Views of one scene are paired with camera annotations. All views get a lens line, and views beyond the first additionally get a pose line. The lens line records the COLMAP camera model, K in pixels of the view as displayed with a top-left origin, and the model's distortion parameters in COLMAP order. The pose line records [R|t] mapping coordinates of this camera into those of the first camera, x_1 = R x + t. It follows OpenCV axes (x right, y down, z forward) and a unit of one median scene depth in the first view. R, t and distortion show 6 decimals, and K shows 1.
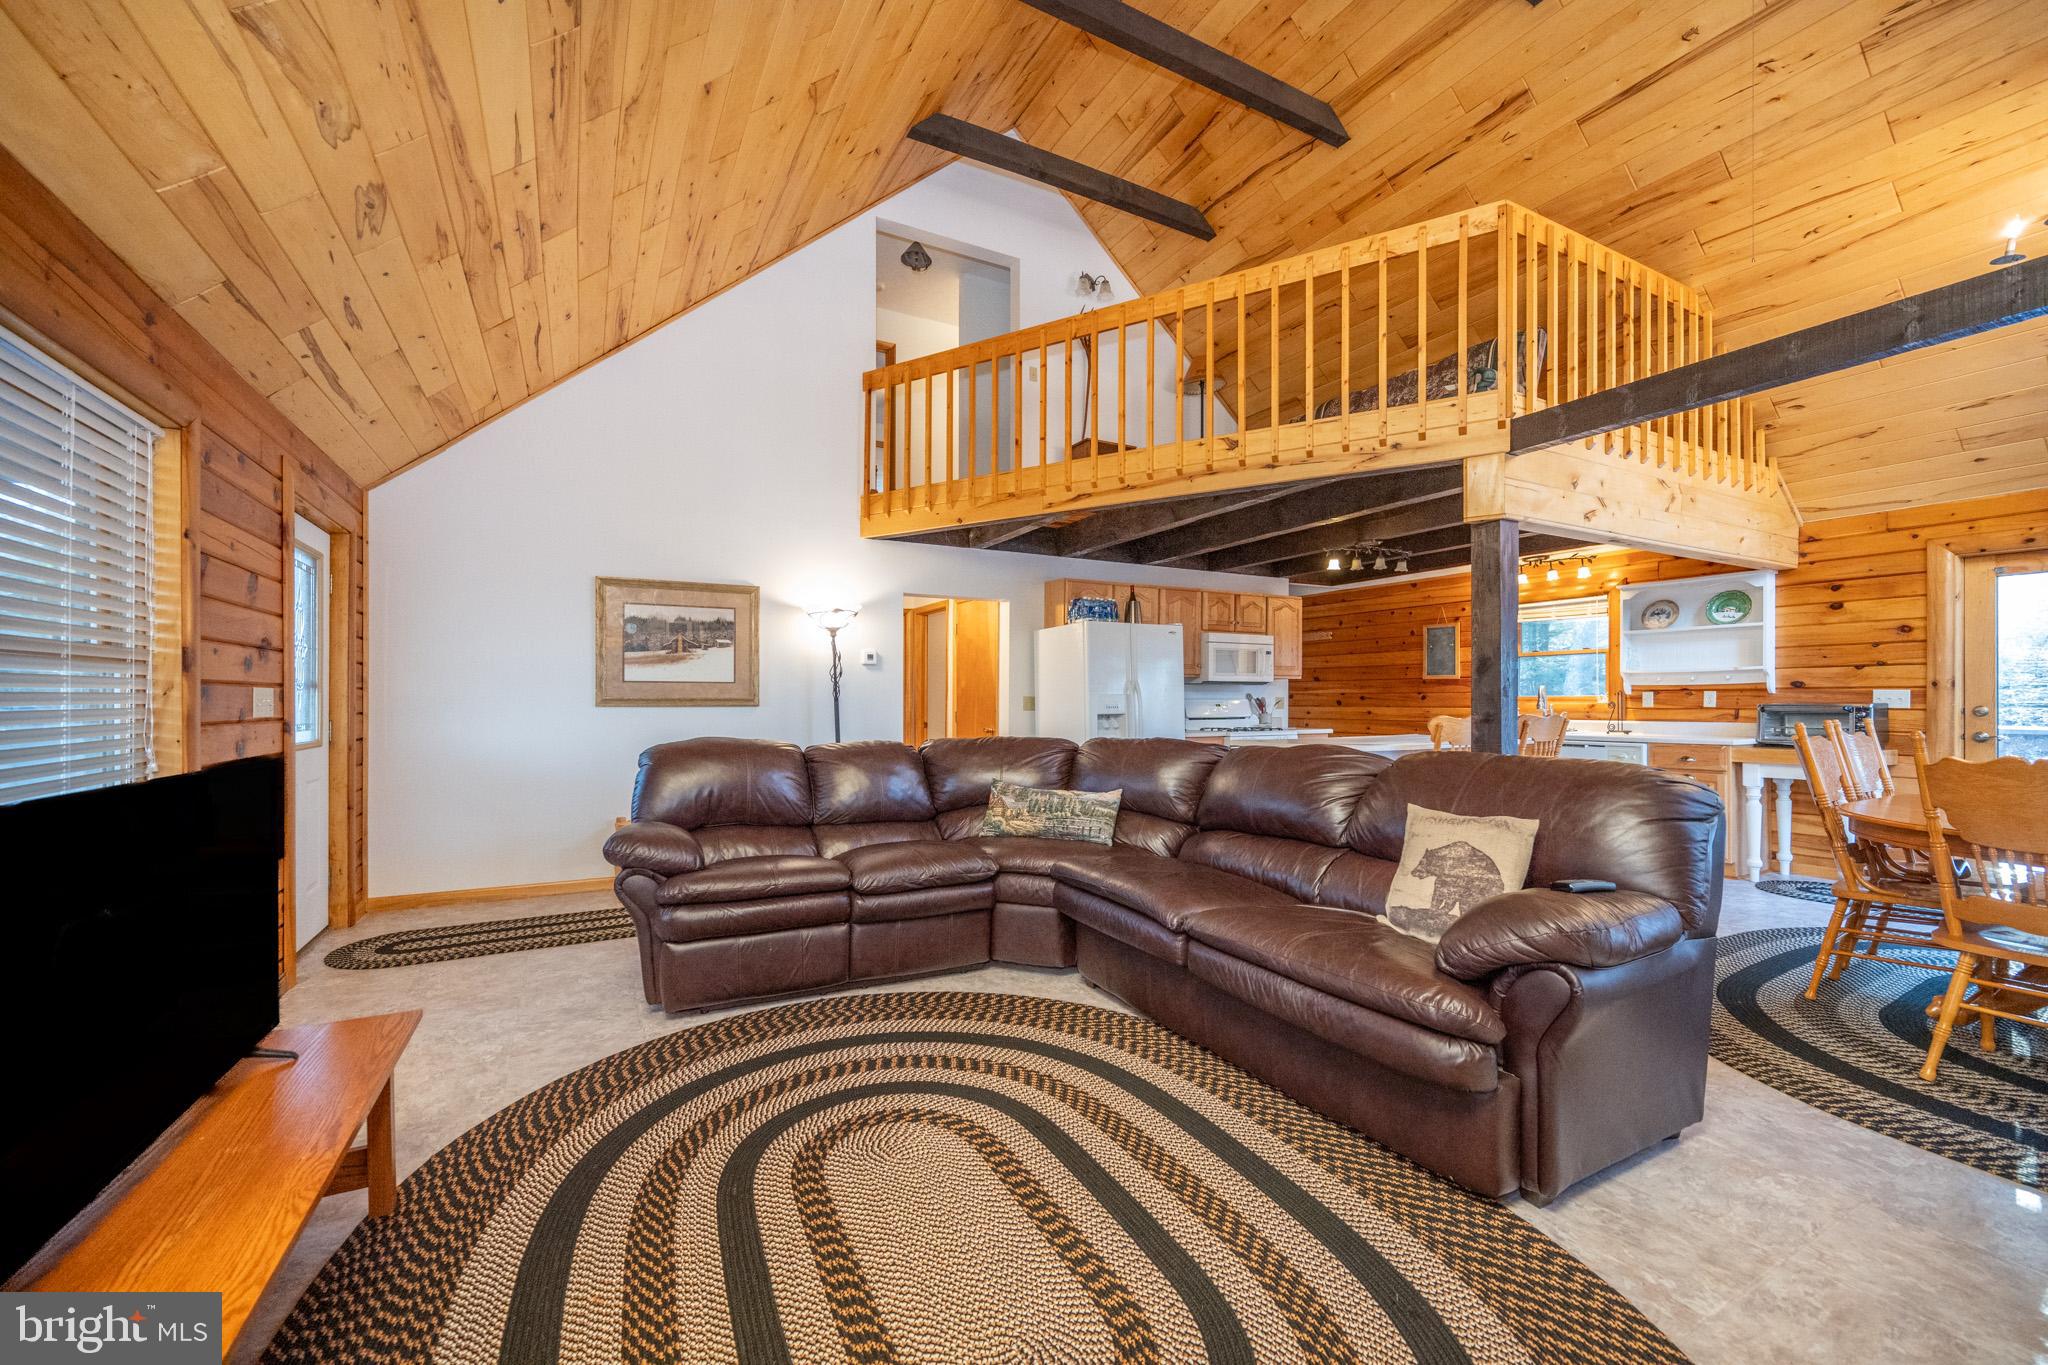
lens RADIAL K [[829.0, 0, 1024.9], [0, 829.0, 700.3], [0, 0, 1]] dist [-0.000010, 0.000161]
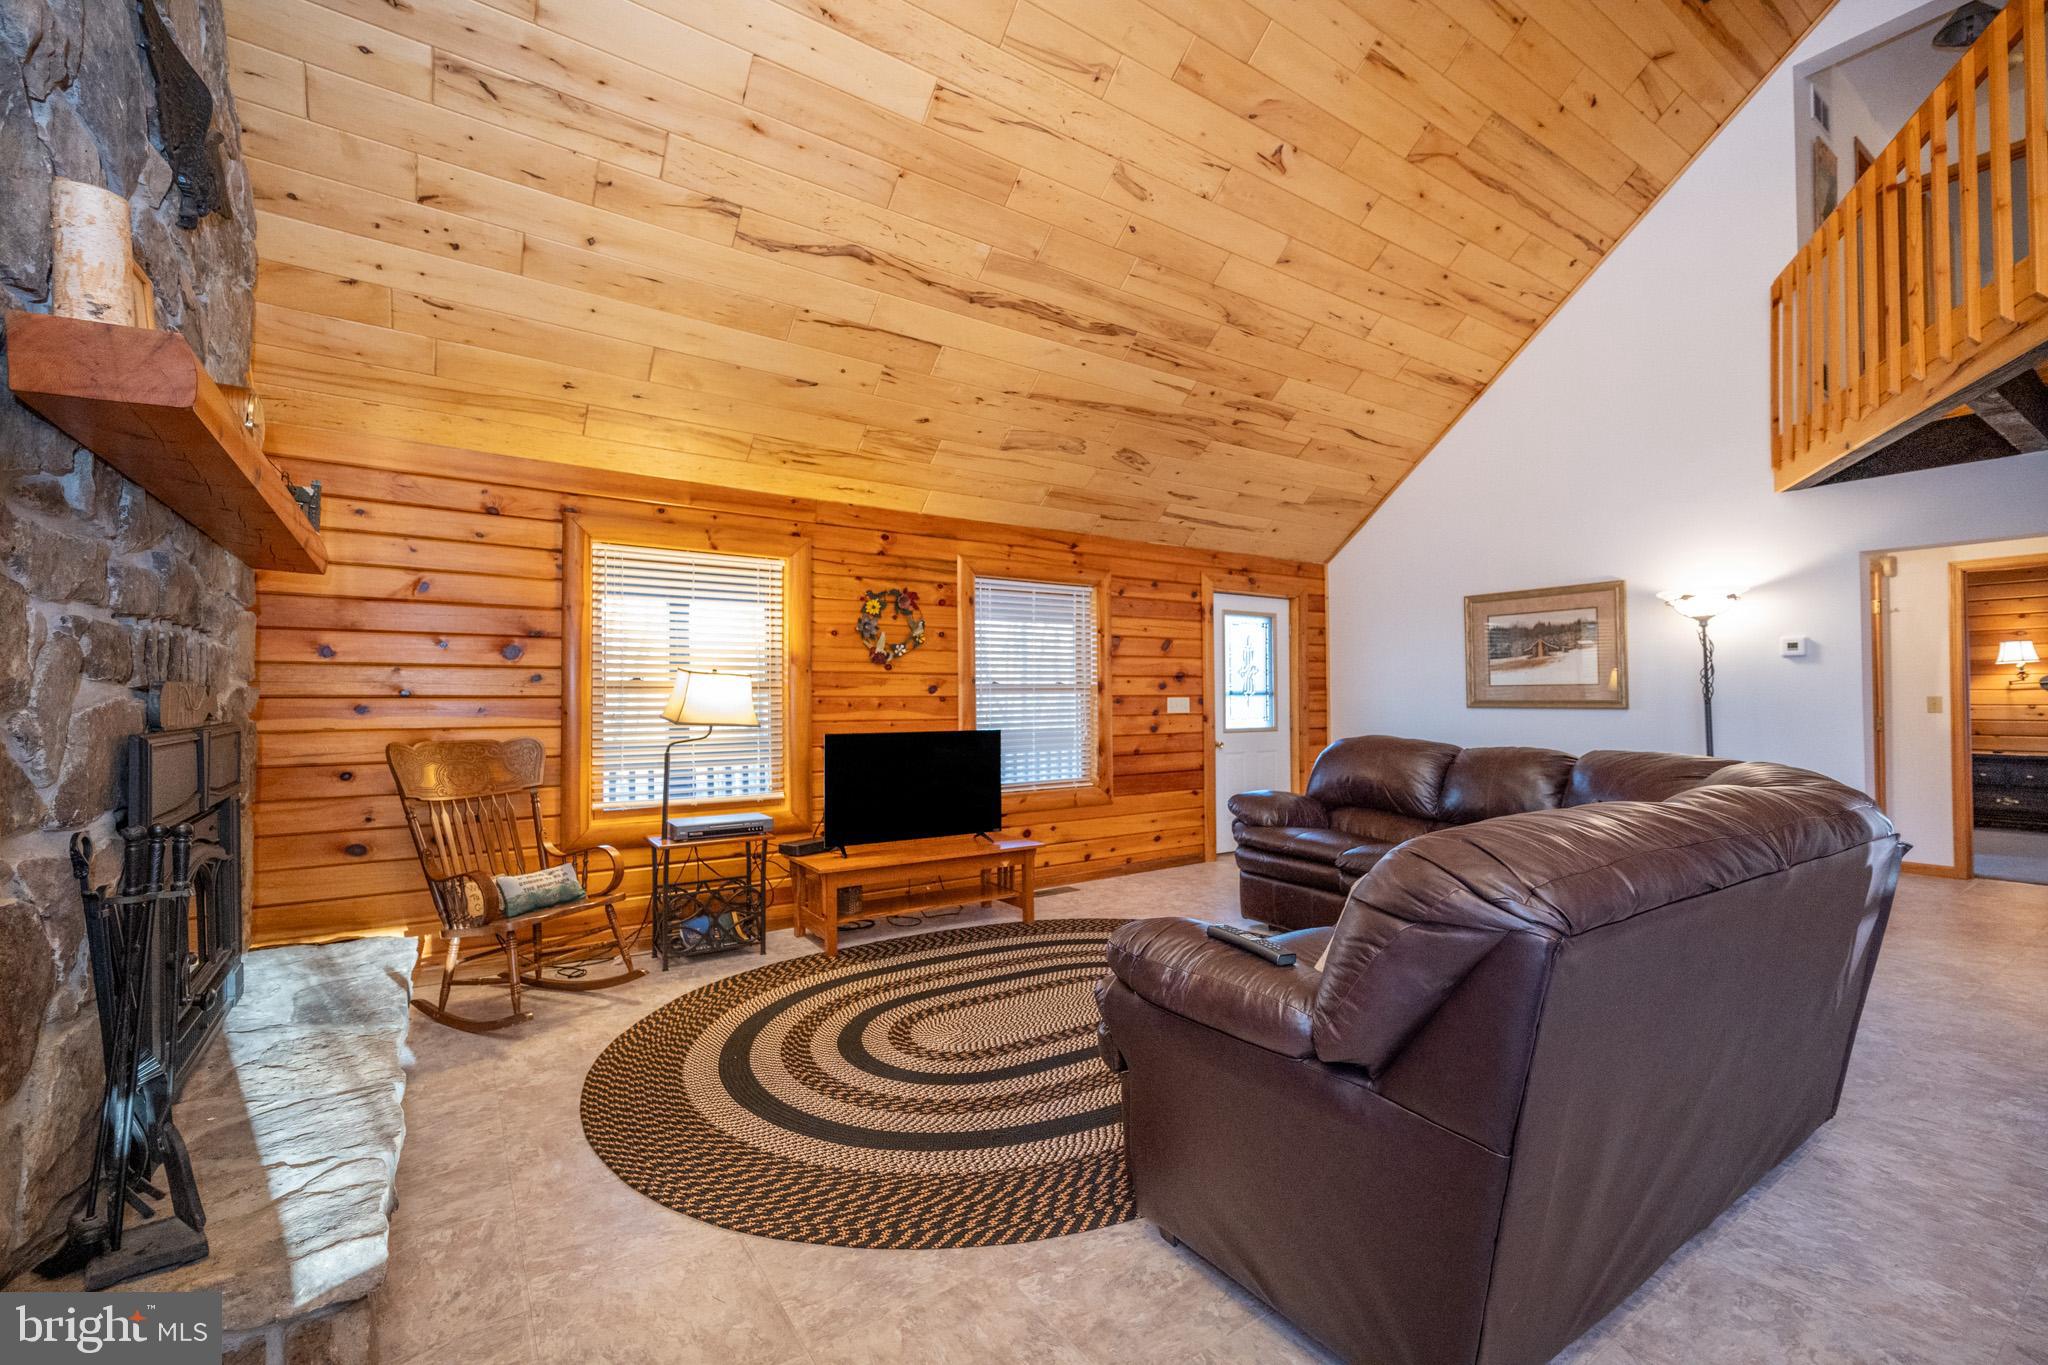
lens RADIAL K [[842.1, 0, 1024.0], [0, 842.1, 682.5], [0, 0, 1]] dist [-0.082584, 0.000057]
pose [[0.095721, -0.017299, -0.995258, 0.542133], [0.003478, 0.999849, -0.017044, -0.009757], [0.995402, -0.001830, 0.095766, 0.253664]]
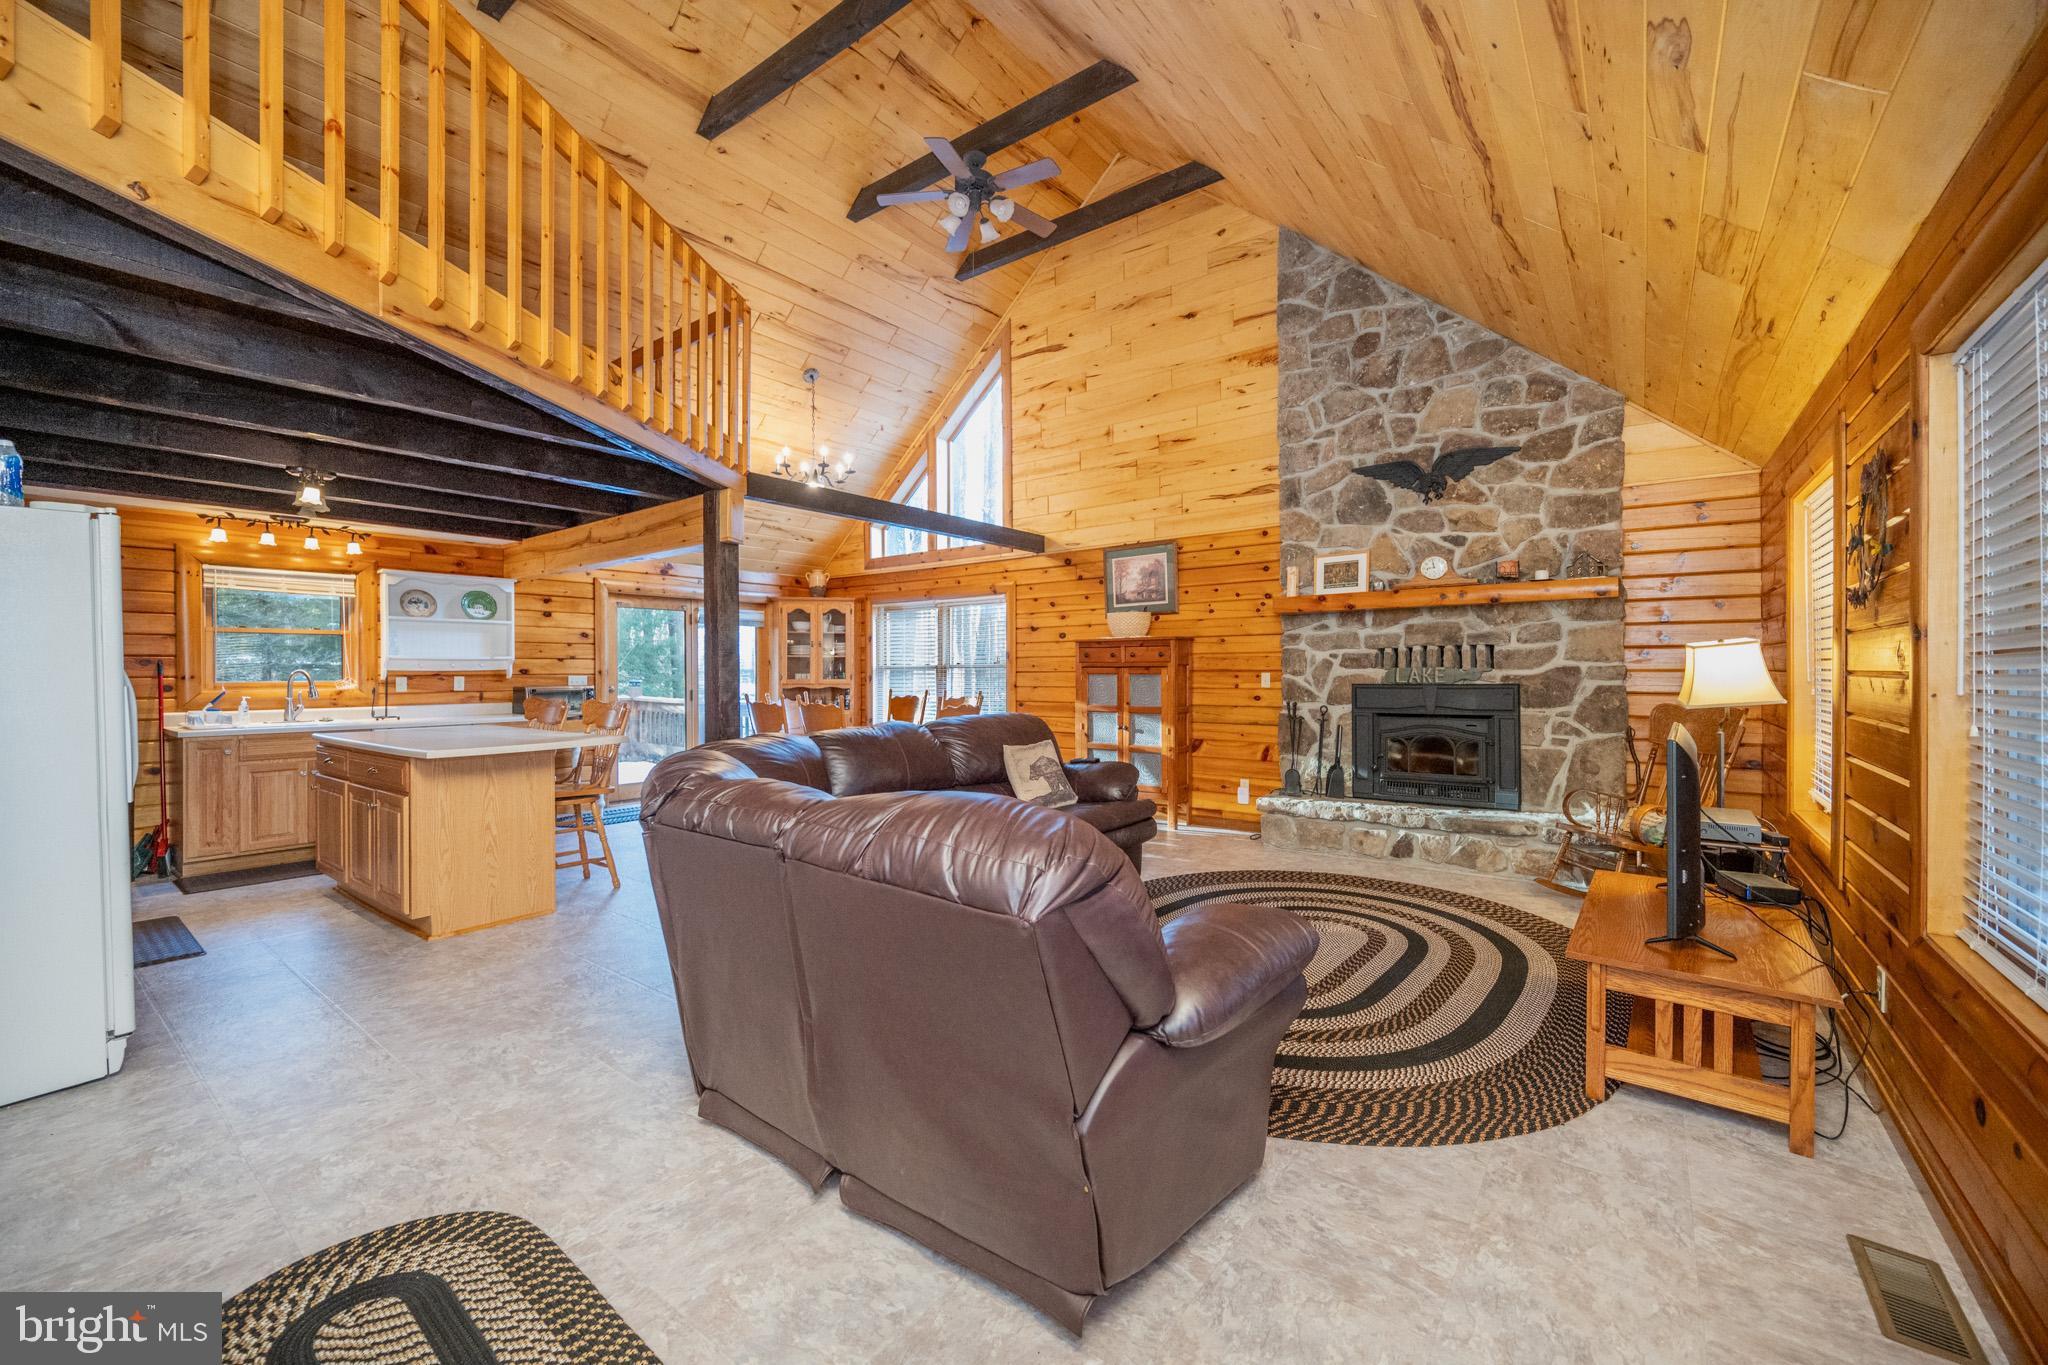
lens RADIAL K [[859.5, 0, 1000.1], [0, 859.5, 667.9], [0, 0, 1]] dist [-0.000651, -0.000744]
pose [[-0.380030, 0.007370, 0.924945, -0.551027], [0.004293, 0.999972, -0.006203, -0.012708], [-0.924964, 0.001613, -0.380050, 0.784267]]
